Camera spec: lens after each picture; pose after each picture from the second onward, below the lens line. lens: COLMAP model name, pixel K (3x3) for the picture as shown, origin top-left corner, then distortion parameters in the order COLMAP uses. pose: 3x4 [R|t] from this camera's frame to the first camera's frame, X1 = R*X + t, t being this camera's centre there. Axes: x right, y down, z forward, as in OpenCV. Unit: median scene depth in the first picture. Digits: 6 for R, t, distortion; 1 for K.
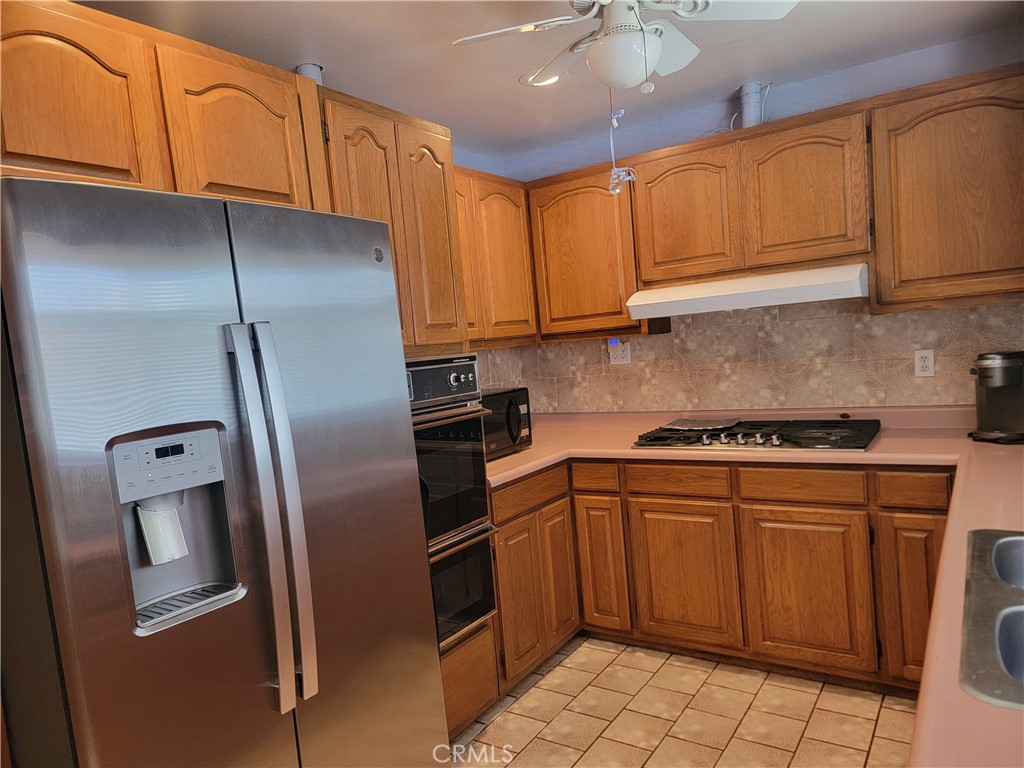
lens RADIAL K [[712.1, 0, 510.6], [0, 712.1, 393.5], [0, 0, 1]] dist [0.044027, -0.000285]
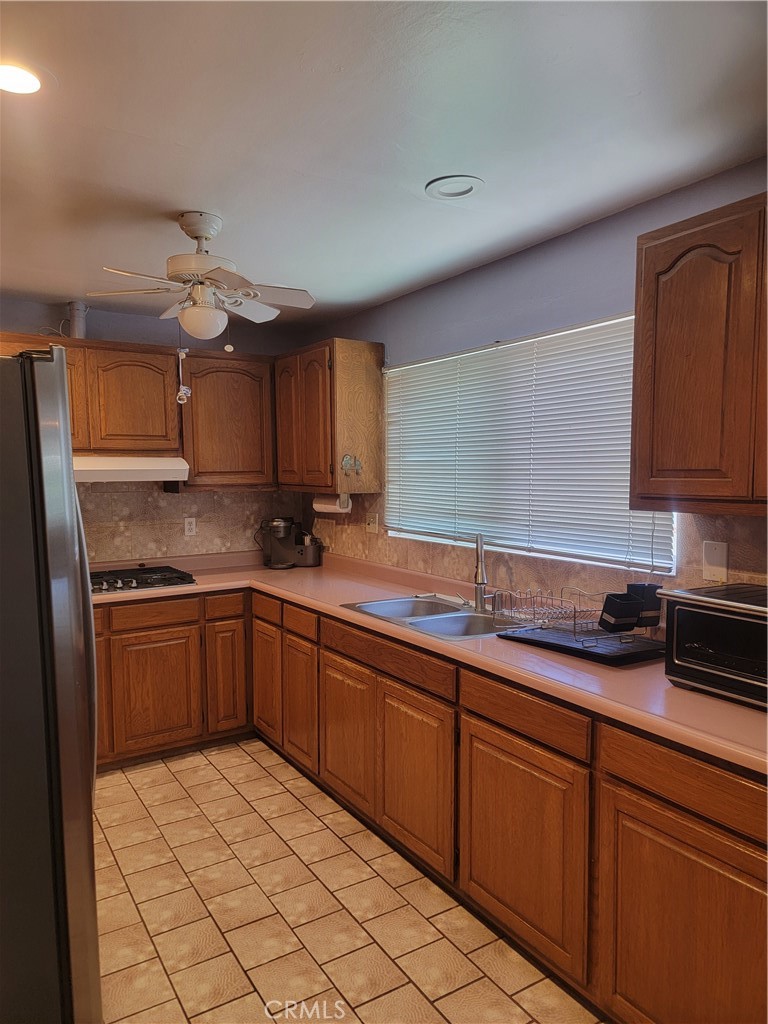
lens RADIAL K [[712.1, 0, 382.0], [0, 712.1, 512.5], [0, 0, 1]] dist [0.044027, -0.000285]
pose [[0.403700, 0.027363, 0.914482, -0.662544], [0.040890, 0.998014, -0.047914, 0.017179], [-0.913977, 0.056736, 0.401779, 0.046931]]
